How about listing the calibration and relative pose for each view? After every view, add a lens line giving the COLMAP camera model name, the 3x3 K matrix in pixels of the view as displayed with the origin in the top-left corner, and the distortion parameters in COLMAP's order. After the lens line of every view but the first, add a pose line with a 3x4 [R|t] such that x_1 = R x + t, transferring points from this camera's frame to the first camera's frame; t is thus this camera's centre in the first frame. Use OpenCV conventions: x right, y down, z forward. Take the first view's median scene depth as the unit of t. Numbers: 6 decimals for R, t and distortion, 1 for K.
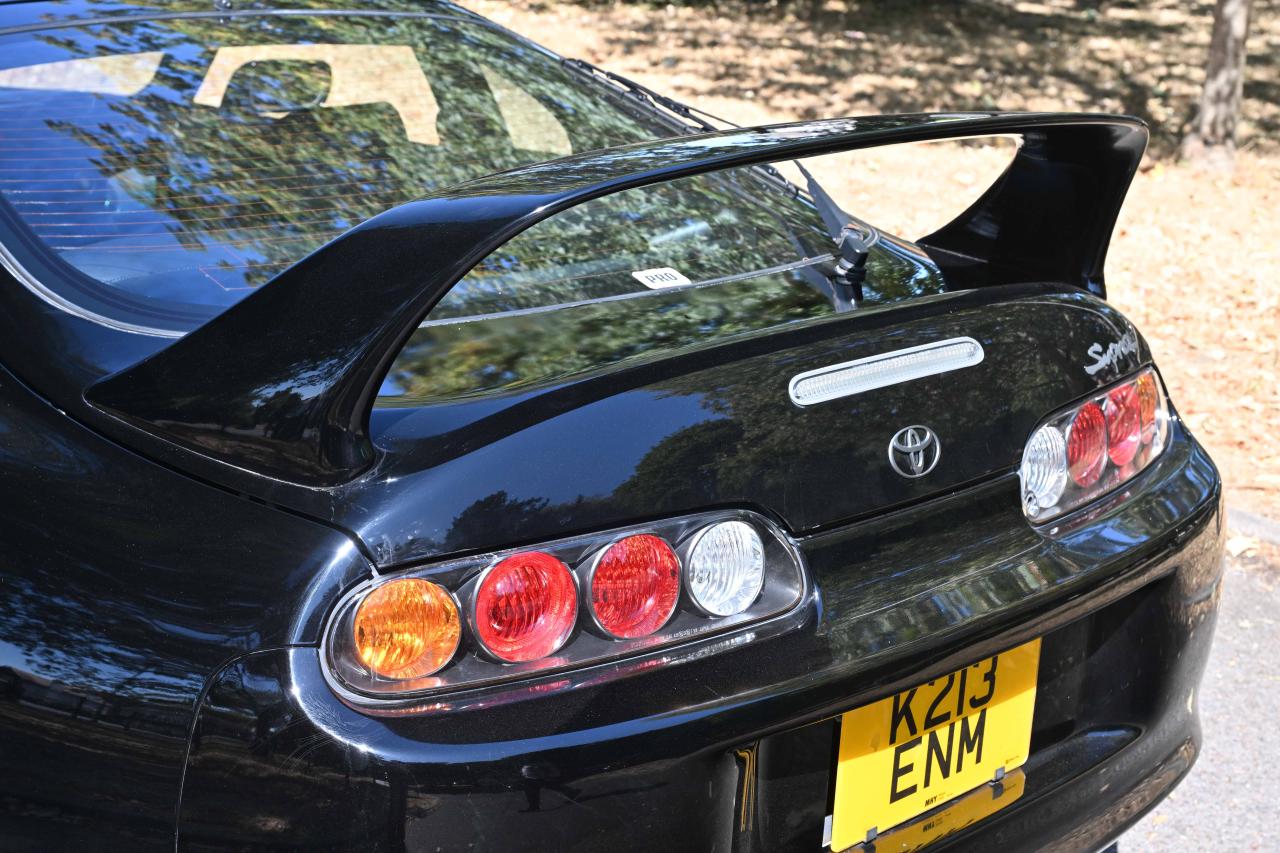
lens RADIAL K [[2063.2, 0, 640.0], [0, 2063.2, 426.5], [0, 0, 1]] dist [-0.036820, -0.029385]
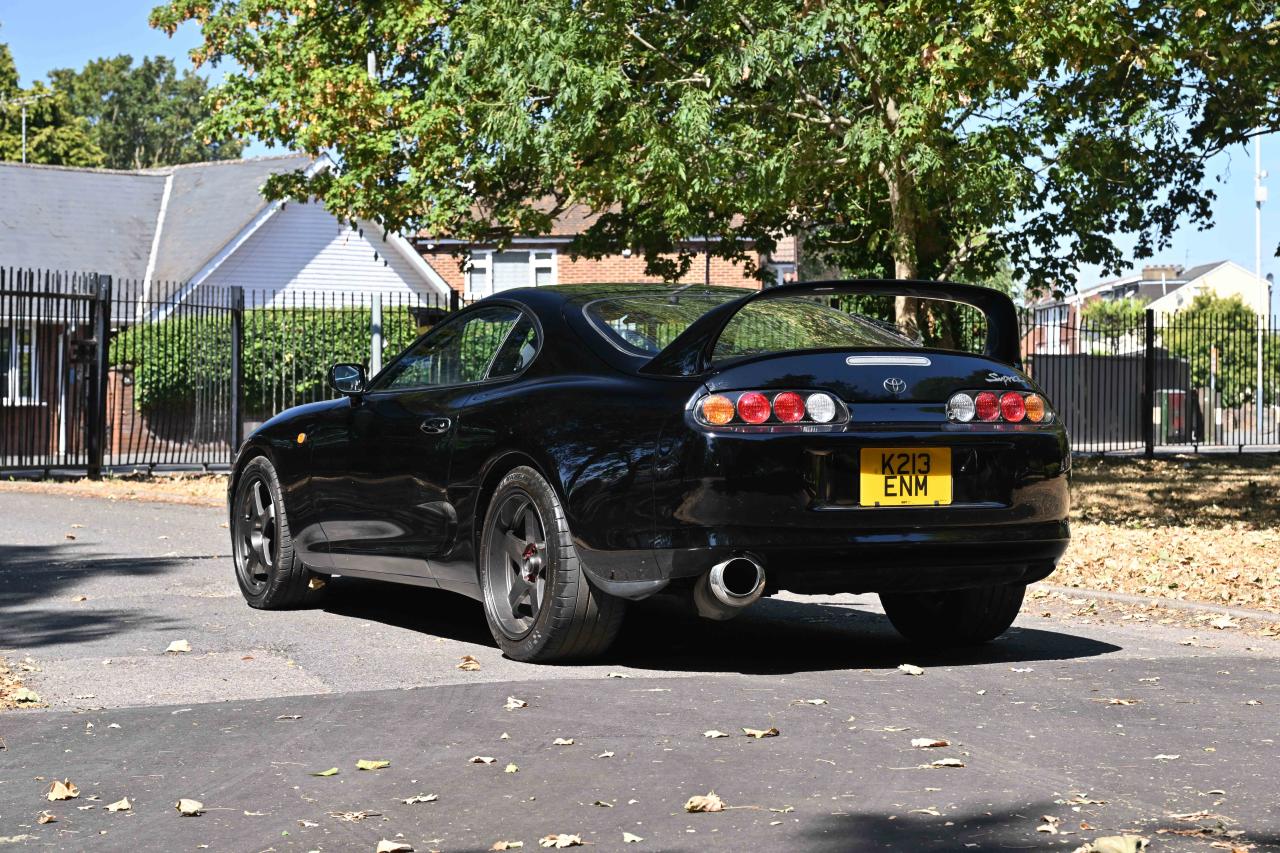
lens RADIAL K [[3274.6, 0, 640.0], [0, 3274.6, 426.5], [0, 0, 1]] dist [-0.083232, -1.013158]
pose [[0.953867, -0.043619, -0.297043, 1.221627], [-0.042818, 0.959512, -0.278394, 1.451197], [0.297160, 0.278270, 0.913379, -3.571346]]
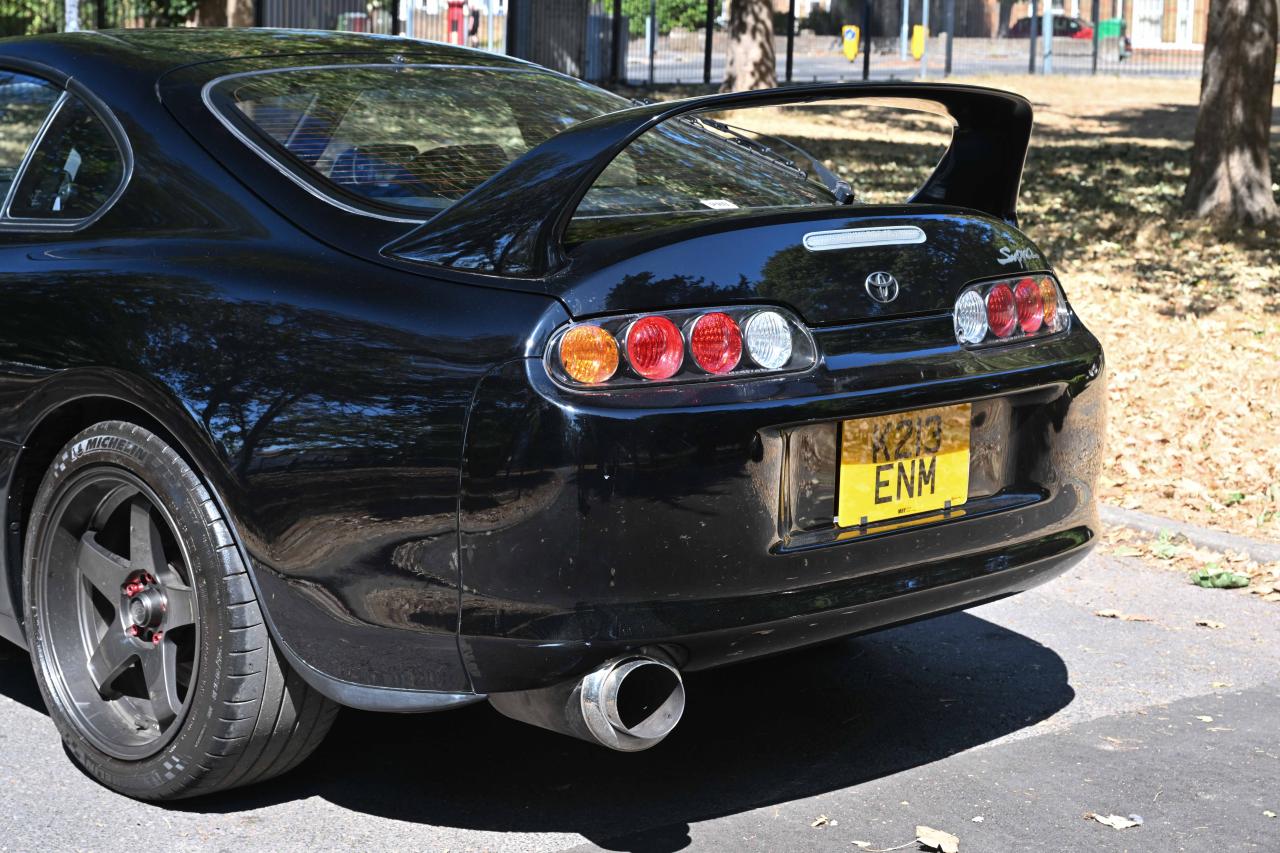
lens RADIAL K [[2611.8, 0, 640.0], [0, 2611.8, 426.5], [0, 0, 1]] dist [-0.019306, 0.238199]
pose [[0.999717, -0.022223, 0.008502, -0.076712], [0.023127, 0.991562, -0.127552, 0.377782], [-0.005596, 0.127712, 0.991795, -1.016501]]
